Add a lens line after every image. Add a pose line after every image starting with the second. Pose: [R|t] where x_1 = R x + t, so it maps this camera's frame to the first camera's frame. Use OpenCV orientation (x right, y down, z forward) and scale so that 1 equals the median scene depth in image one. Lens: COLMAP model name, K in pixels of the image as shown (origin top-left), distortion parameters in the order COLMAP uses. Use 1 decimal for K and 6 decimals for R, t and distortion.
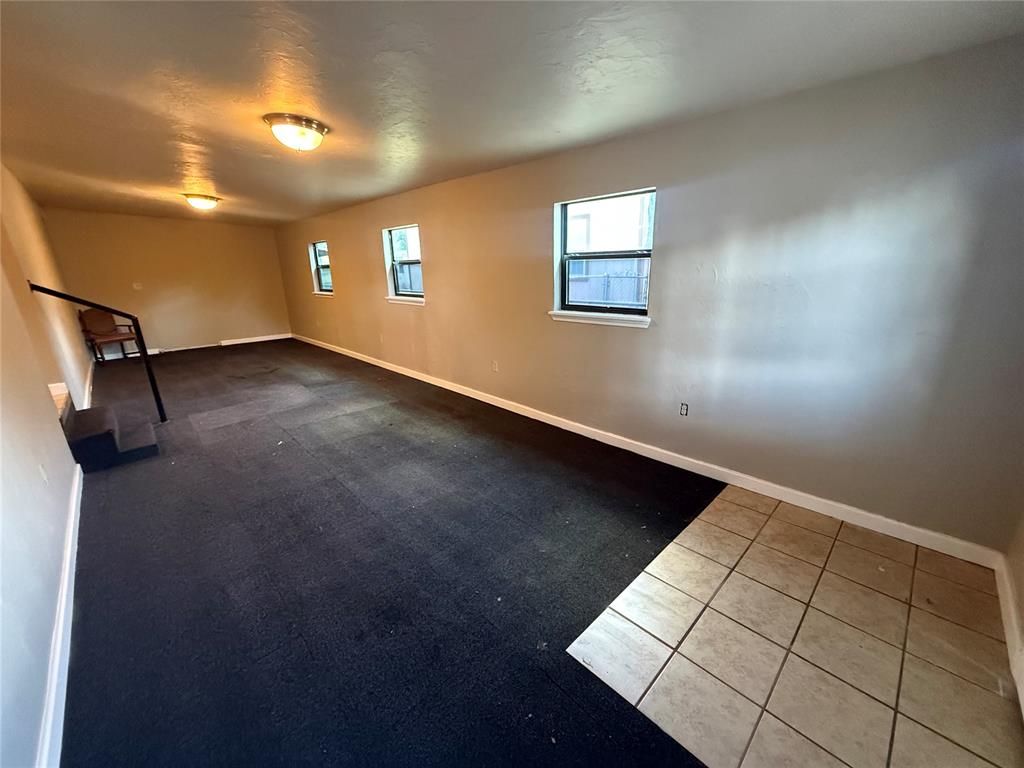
lens RADIAL K [[407.4, 0, 509.2], [0, 407.4, 389.1], [0, 0, 1]] dist [-0.002635, 0.000124]
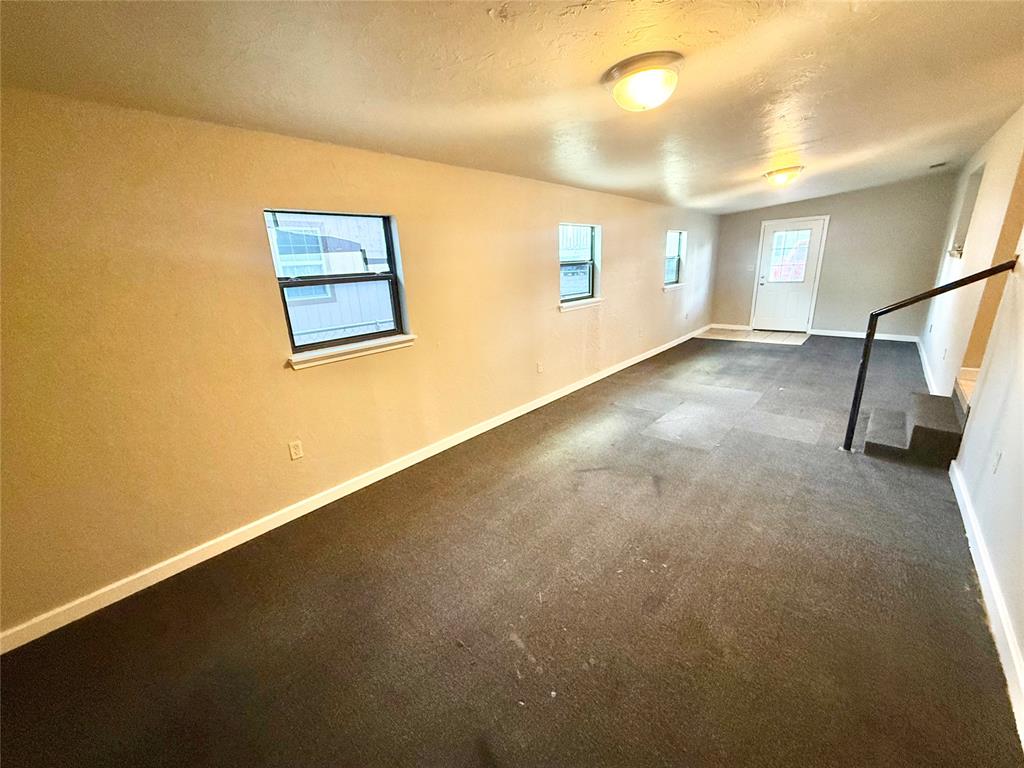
lens RADIAL K [[407.4, 0, 507.2], [0, 407.4, 384.1], [0, 0, 1]] dist [-0.002635, 0.000124]
pose [[-0.062924, -0.232933, 0.970455, -1.355913], [0.368040, 0.898433, 0.239510, -0.386502], [-0.927678, 0.372237, 0.029196, 1.376881]]
